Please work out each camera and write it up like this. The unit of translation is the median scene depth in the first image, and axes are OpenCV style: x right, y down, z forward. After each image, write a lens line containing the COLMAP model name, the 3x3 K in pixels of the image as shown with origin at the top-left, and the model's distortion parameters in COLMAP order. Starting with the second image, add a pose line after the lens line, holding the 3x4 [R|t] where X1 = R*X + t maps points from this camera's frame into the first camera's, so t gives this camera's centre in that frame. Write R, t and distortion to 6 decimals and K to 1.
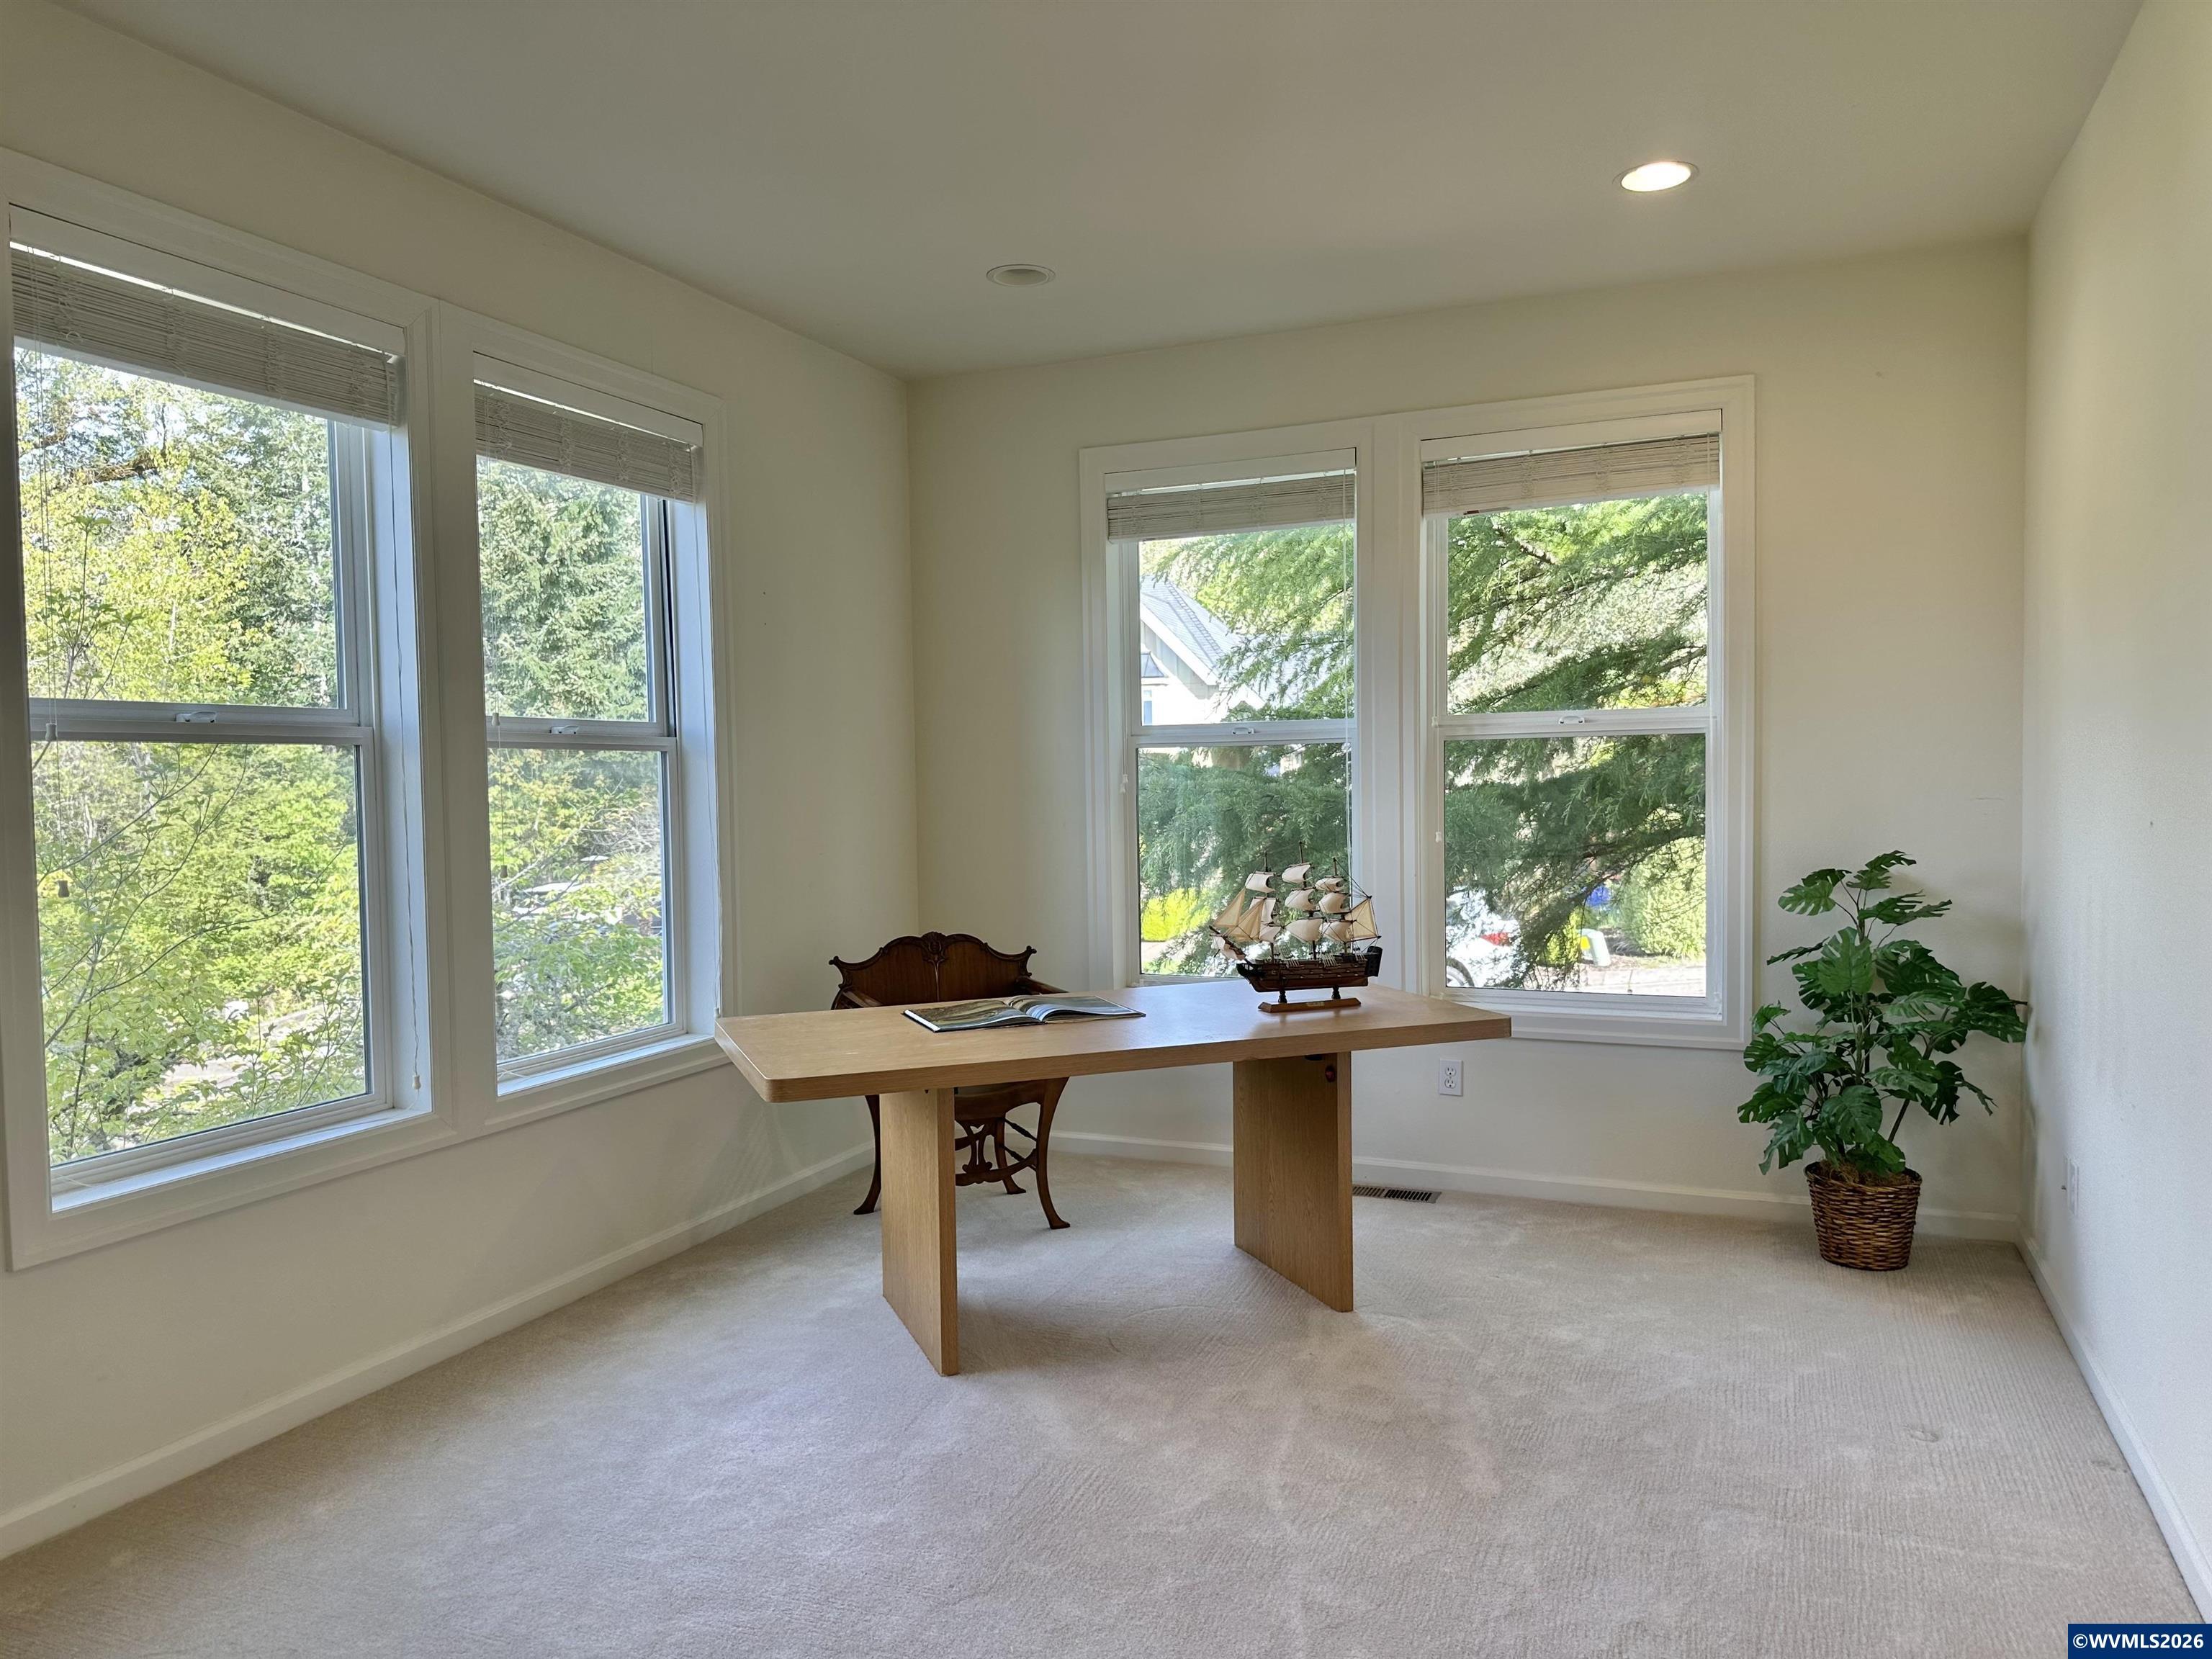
lens RADIAL K [[1561.8, 0, 1110.3], [0, 1561.8, 841.9], [0, 0, 1]] dist [0.089221, 0.000238]
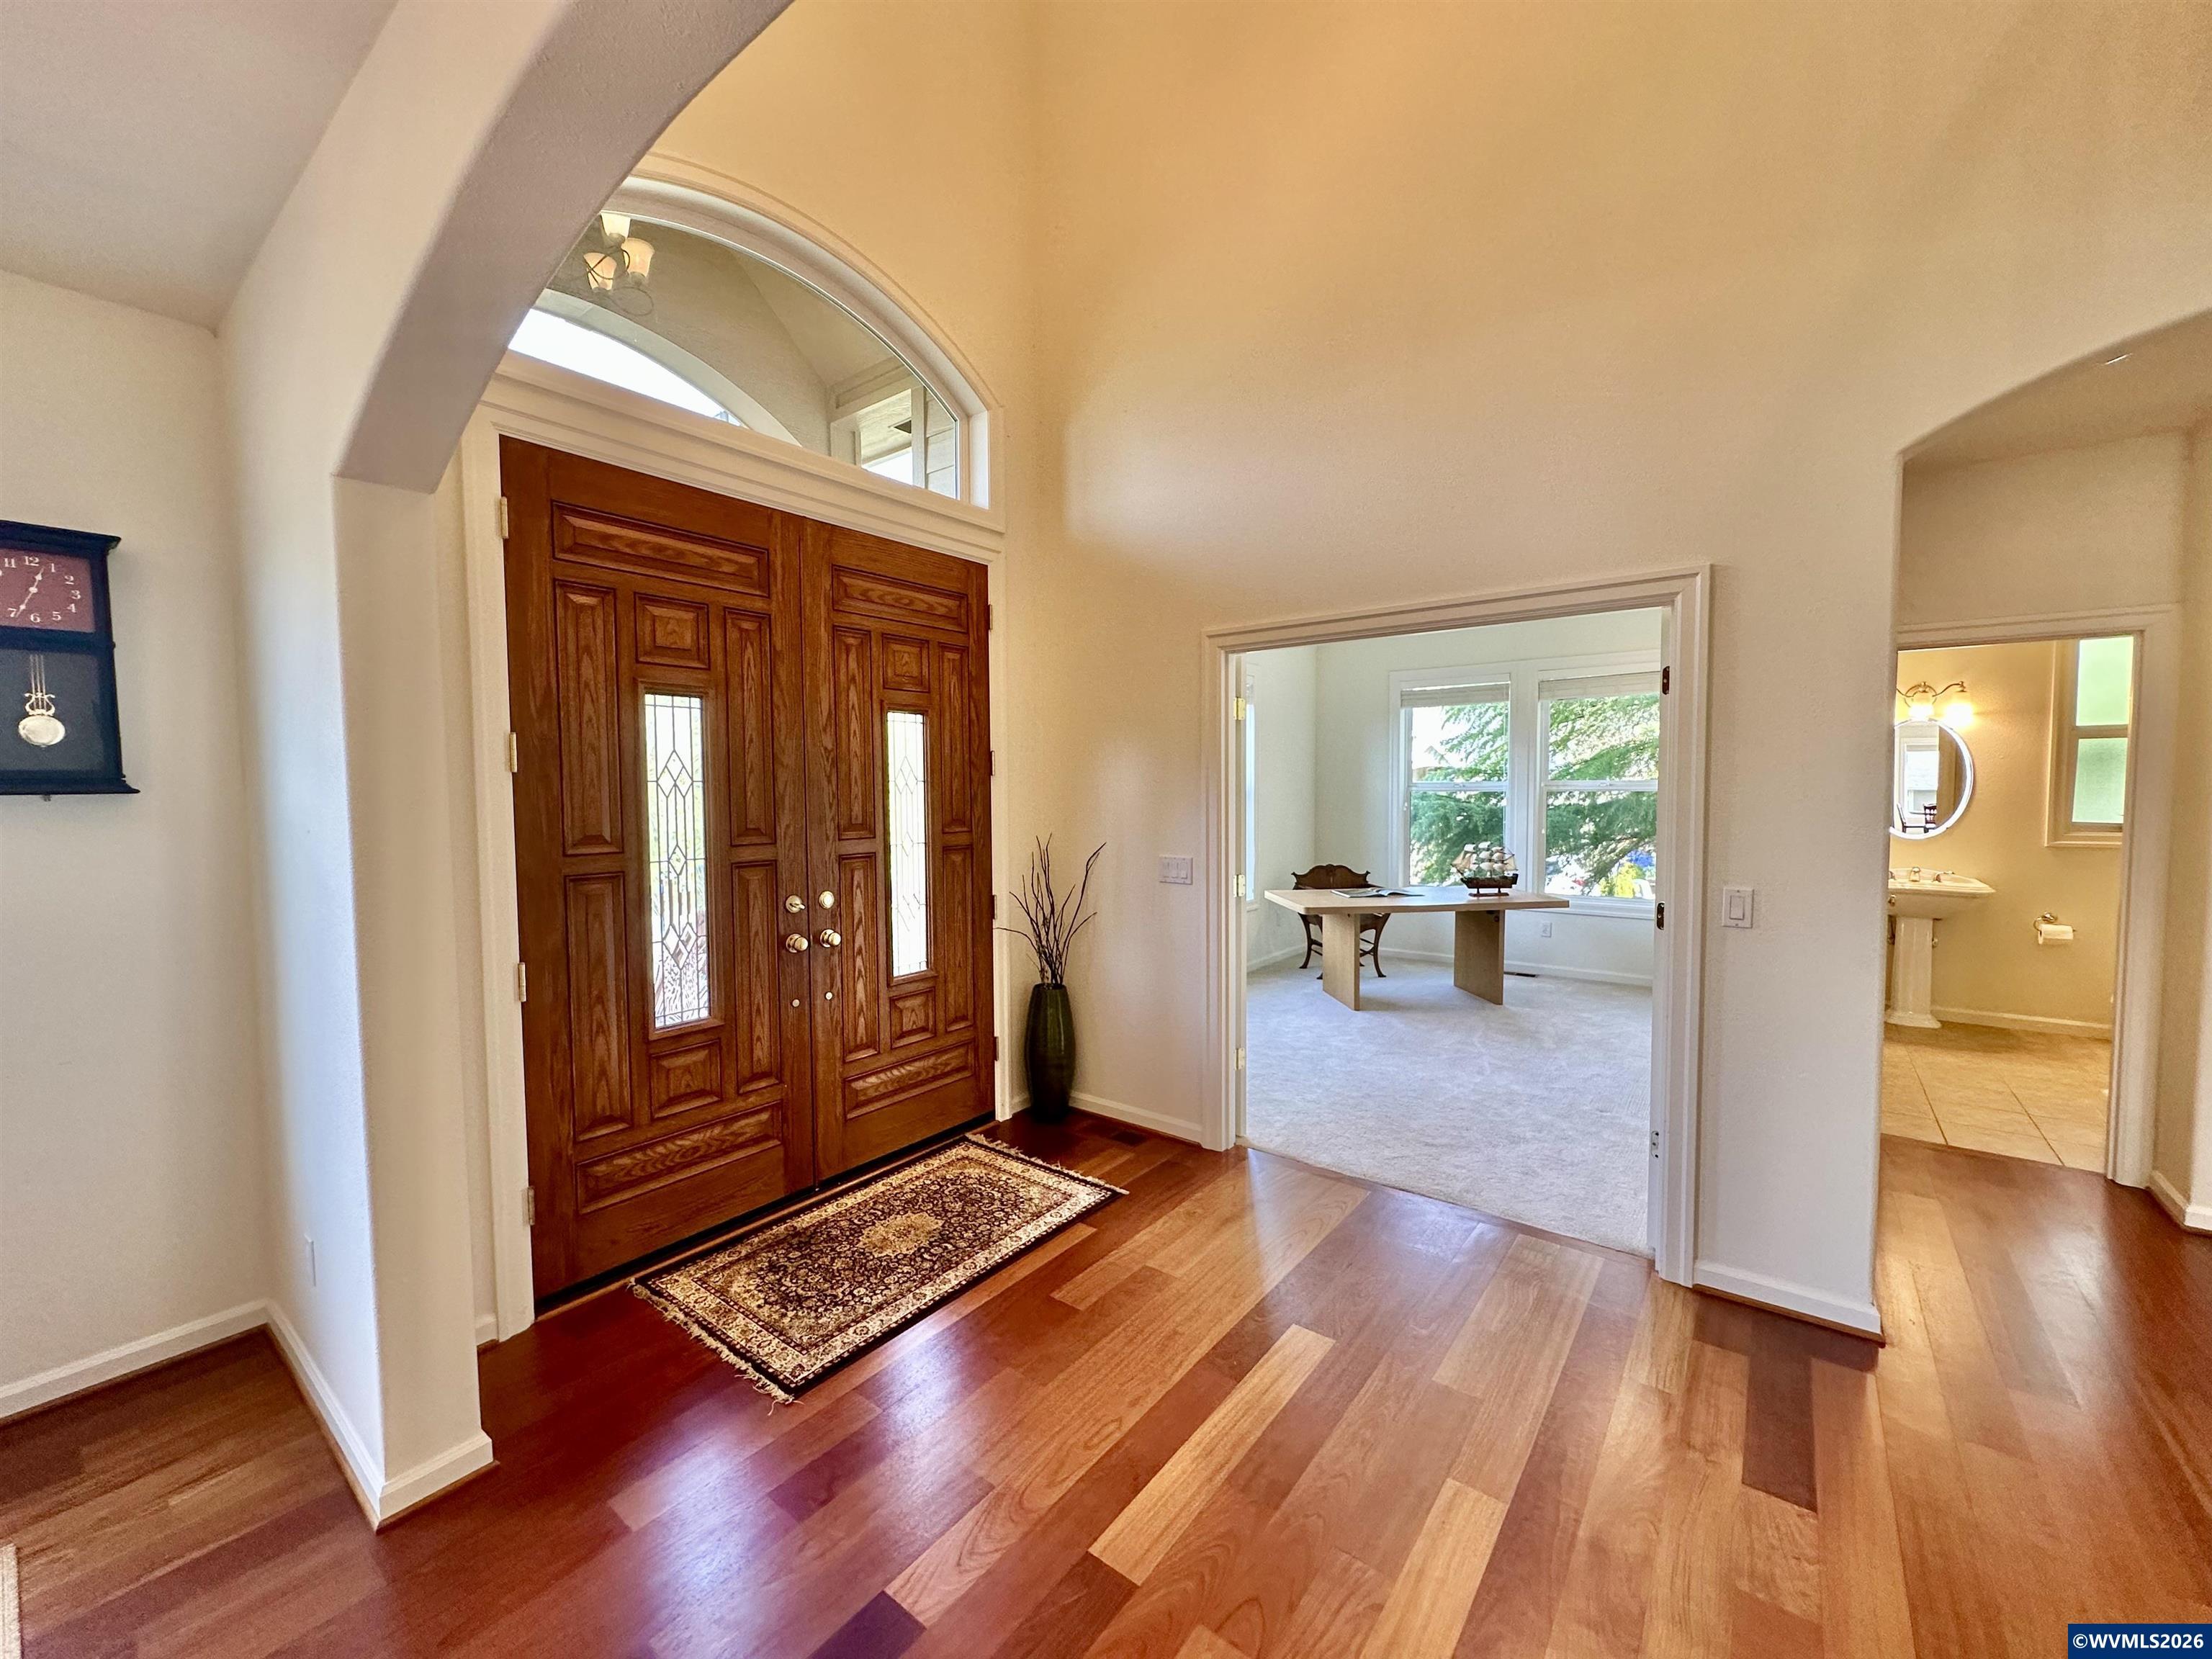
lens RADIAL K [[885.4, 0, 1104.3], [0, 885.4, 828.8], [0, 0, 1]] dist [0.000788, 0.000129]
pose [[0.965989, 0.018542, -0.257917, -0.112424], [-0.015352, 0.999779, 0.014376, -0.018217], [0.258126, -0.009927, 0.966060, -0.598465]]
